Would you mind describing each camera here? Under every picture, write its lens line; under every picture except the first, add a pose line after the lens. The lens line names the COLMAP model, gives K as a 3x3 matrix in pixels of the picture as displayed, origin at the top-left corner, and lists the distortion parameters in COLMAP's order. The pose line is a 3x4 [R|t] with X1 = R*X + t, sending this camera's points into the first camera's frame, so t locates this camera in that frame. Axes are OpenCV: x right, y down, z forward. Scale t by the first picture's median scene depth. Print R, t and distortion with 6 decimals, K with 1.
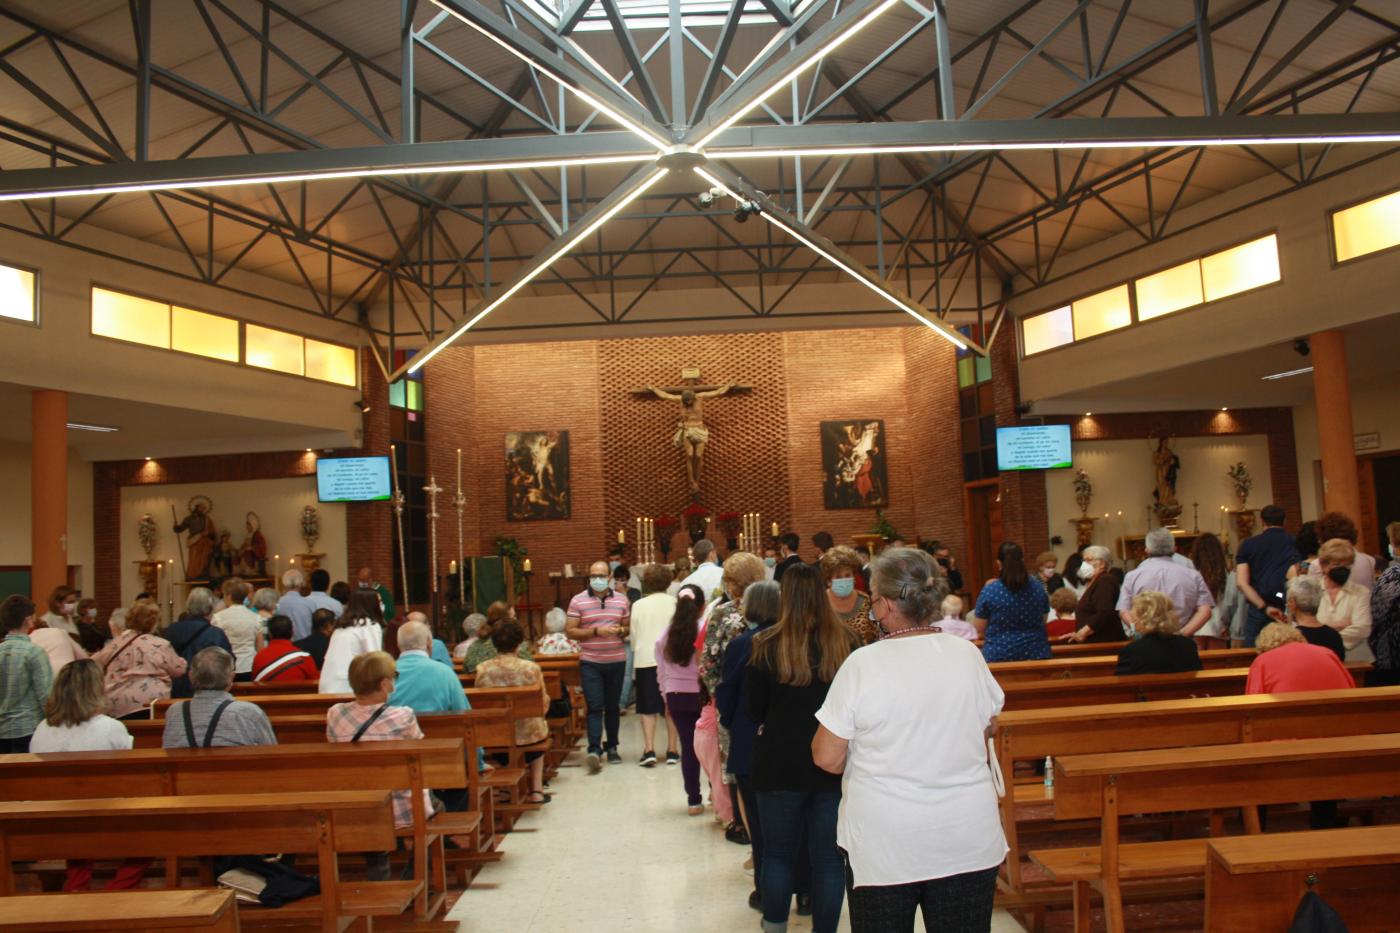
lens RADIAL K [[1281.6, 0, 700.0], [0, 1281.6, 466.5], [0, 0, 1]] dist [-0.205808, 0.002762]
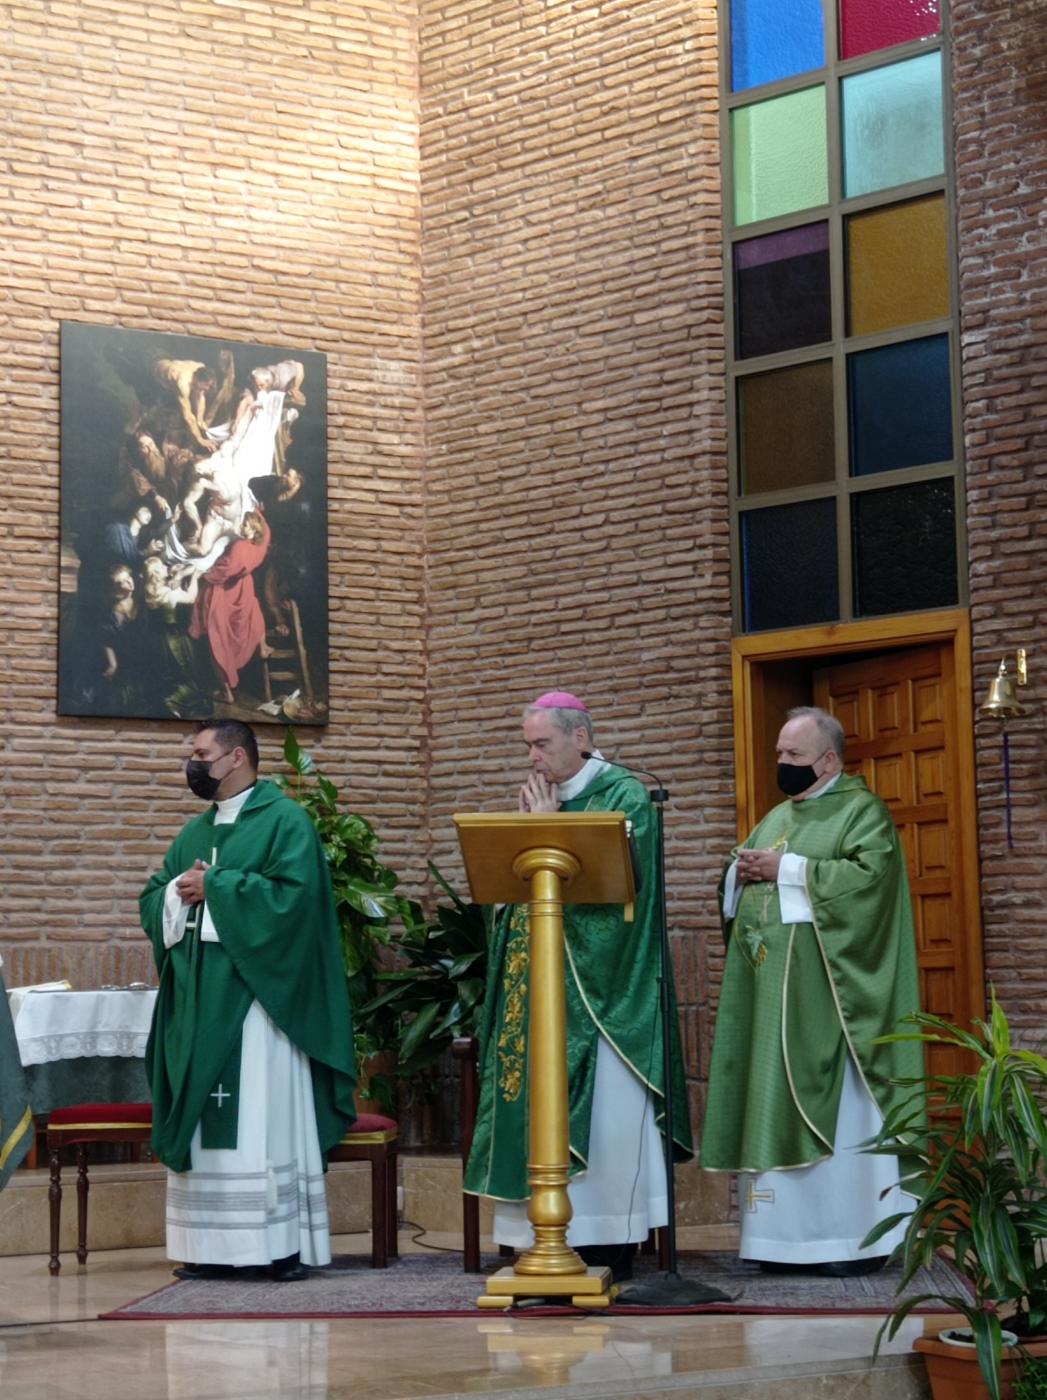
lens RADIAL K [[2639.2, 0, 523.5], [0, 2639.2, 700.0], [0, 0, 1]] dist [0.234198, -1.183477]
pose [[0.880756, 0.084532, 0.465965, -0.043611], [-0.069511, 0.996359, -0.049364, 0.046917], [-0.468442, 0.011088, 0.883425, 0.561398]]
